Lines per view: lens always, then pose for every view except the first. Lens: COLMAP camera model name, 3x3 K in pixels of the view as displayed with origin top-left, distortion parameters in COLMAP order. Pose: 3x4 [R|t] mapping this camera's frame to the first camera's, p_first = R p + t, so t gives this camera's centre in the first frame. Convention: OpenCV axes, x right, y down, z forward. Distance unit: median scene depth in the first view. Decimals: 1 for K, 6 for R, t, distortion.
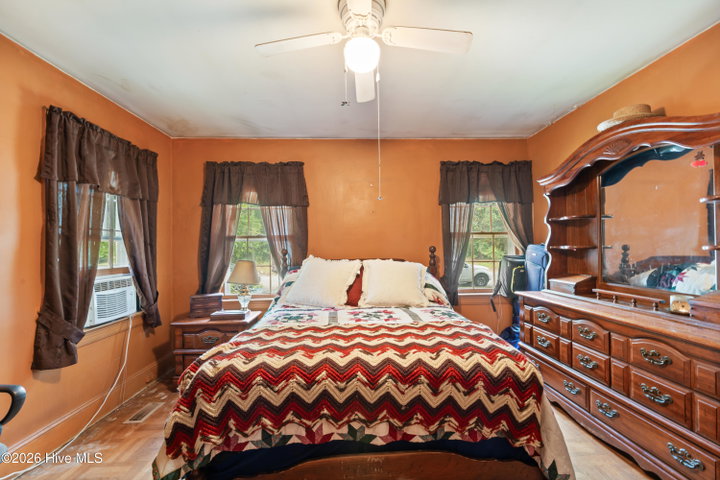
lens RADIAL K [[299.5, 0, 361.2], [0, 299.5, 241.6], [0, 0, 1]] dist [-0.000704, -0.001068]
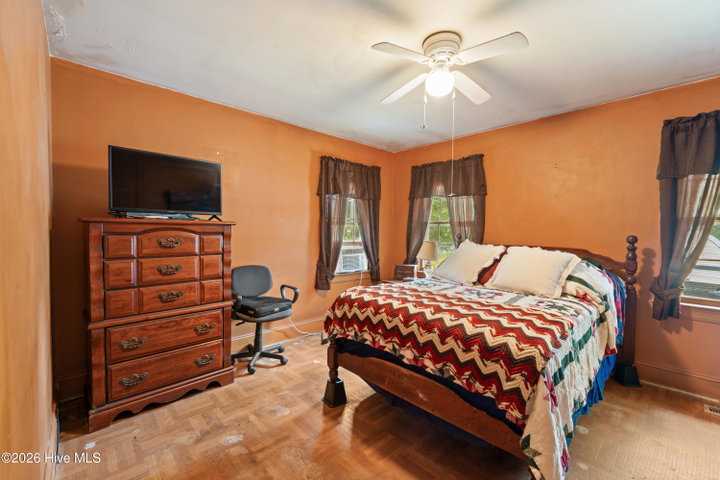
lens RADIAL K [[299.5, 0, 358.4], [0, 299.5, 239.4], [0, 0, 1]] dist [-0.000704, -0.001068]
pose [[0.646959, 0.044908, -0.761201, 0.566805], [-0.008251, 0.998618, 0.051901, -0.013999], [0.762480, -0.027297, 0.646436, -0.083086]]
